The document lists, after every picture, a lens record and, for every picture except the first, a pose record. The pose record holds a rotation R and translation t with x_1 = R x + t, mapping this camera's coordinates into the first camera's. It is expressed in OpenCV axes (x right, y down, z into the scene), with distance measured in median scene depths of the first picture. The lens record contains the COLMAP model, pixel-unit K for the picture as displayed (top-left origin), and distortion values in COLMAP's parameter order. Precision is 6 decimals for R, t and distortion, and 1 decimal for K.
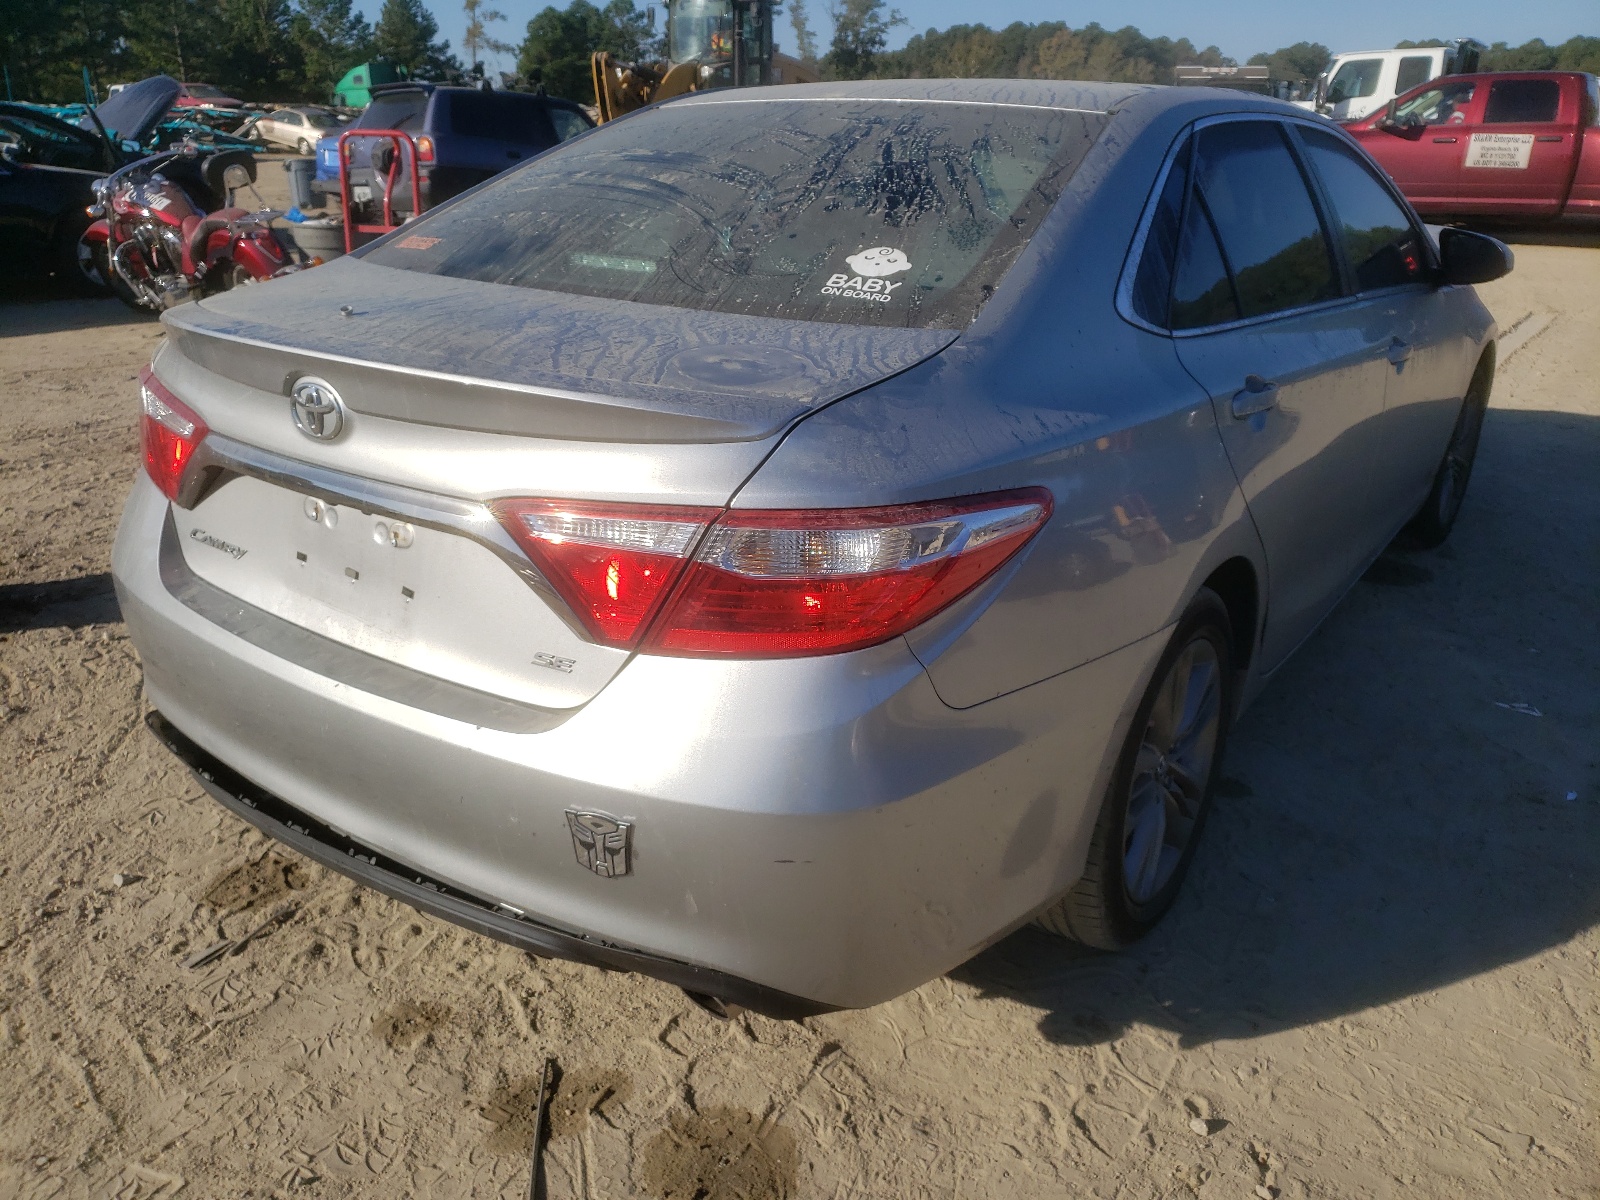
lens RADIAL K [[1202.6, 0, 796.8], [0, 1202.6, 597.4], [0, 0, 1]] dist [0.038087, -0.002124]
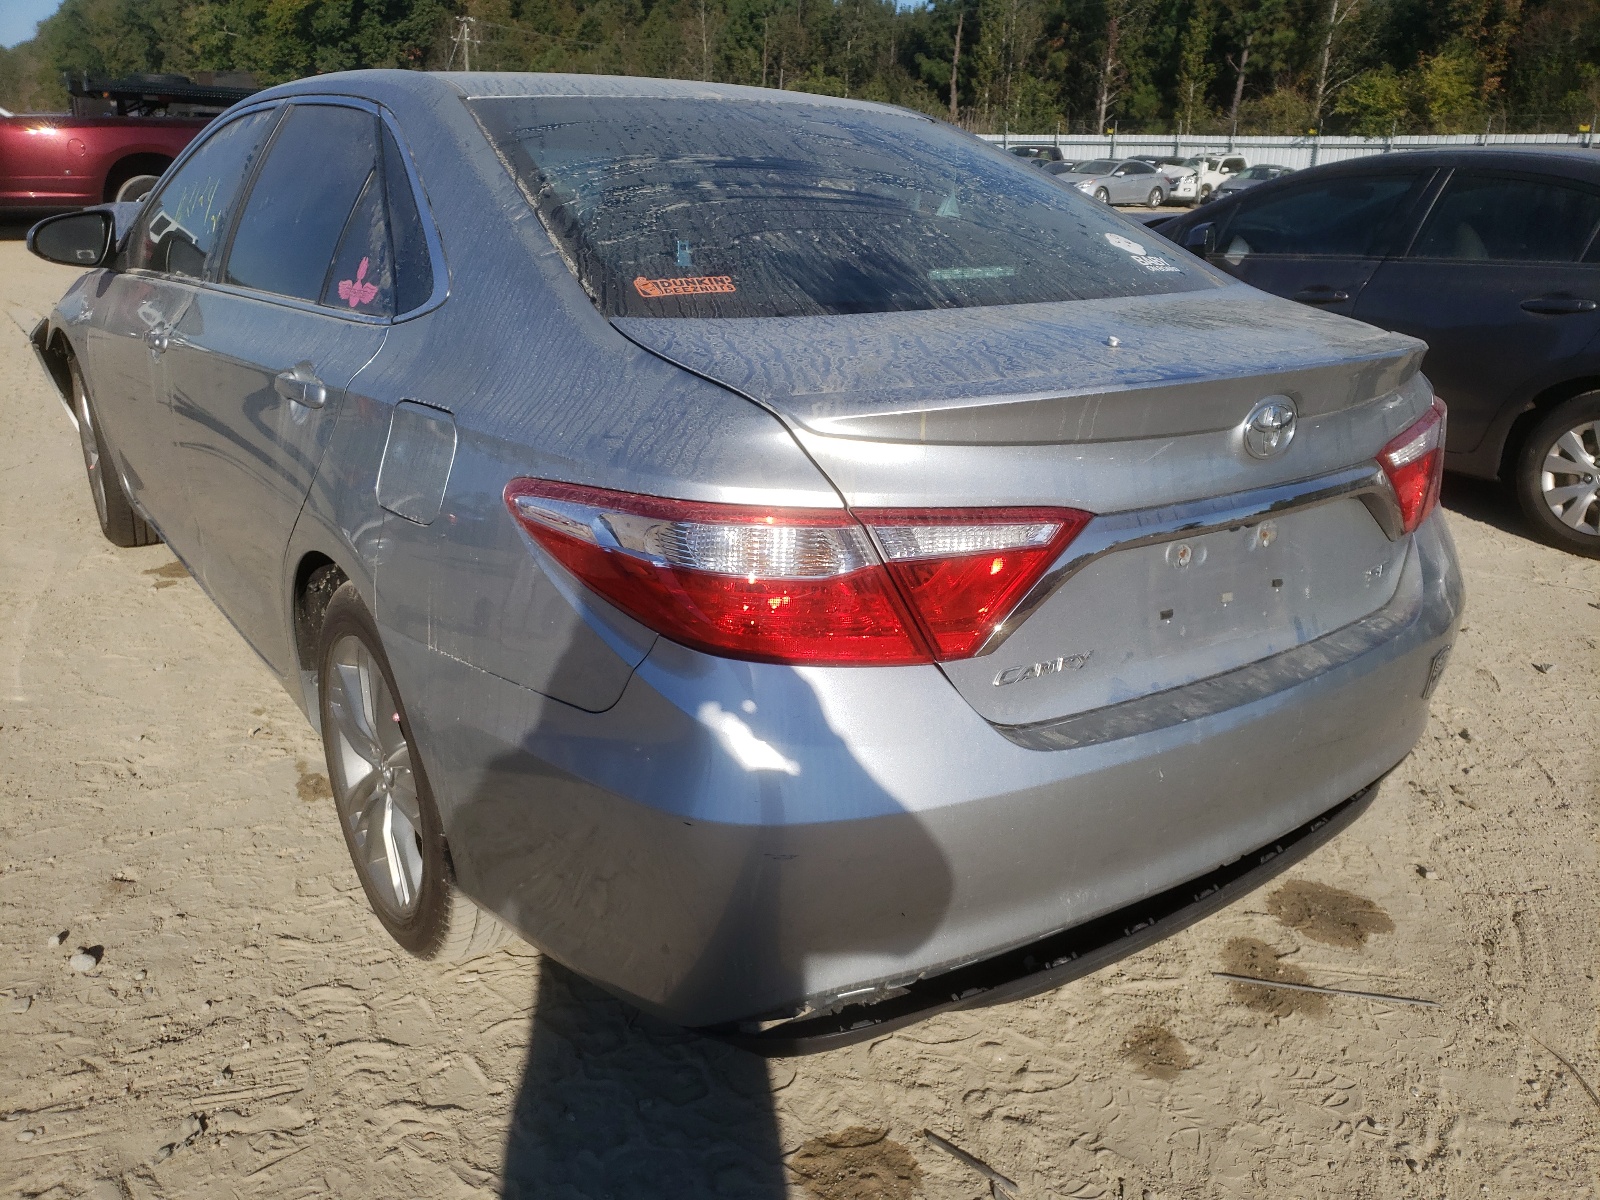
lens RADIAL K [[1202.6, 0, 796.8], [0, 1202.6, 602.4], [0, 0, 1]] dist [0.038087, -0.002124]
pose [[0.332800, -0.337404, 0.880569, -1.151573], [0.327394, 0.917054, 0.227649, -0.300015], [-0.884340, 0.212532, 0.415660, 0.771035]]
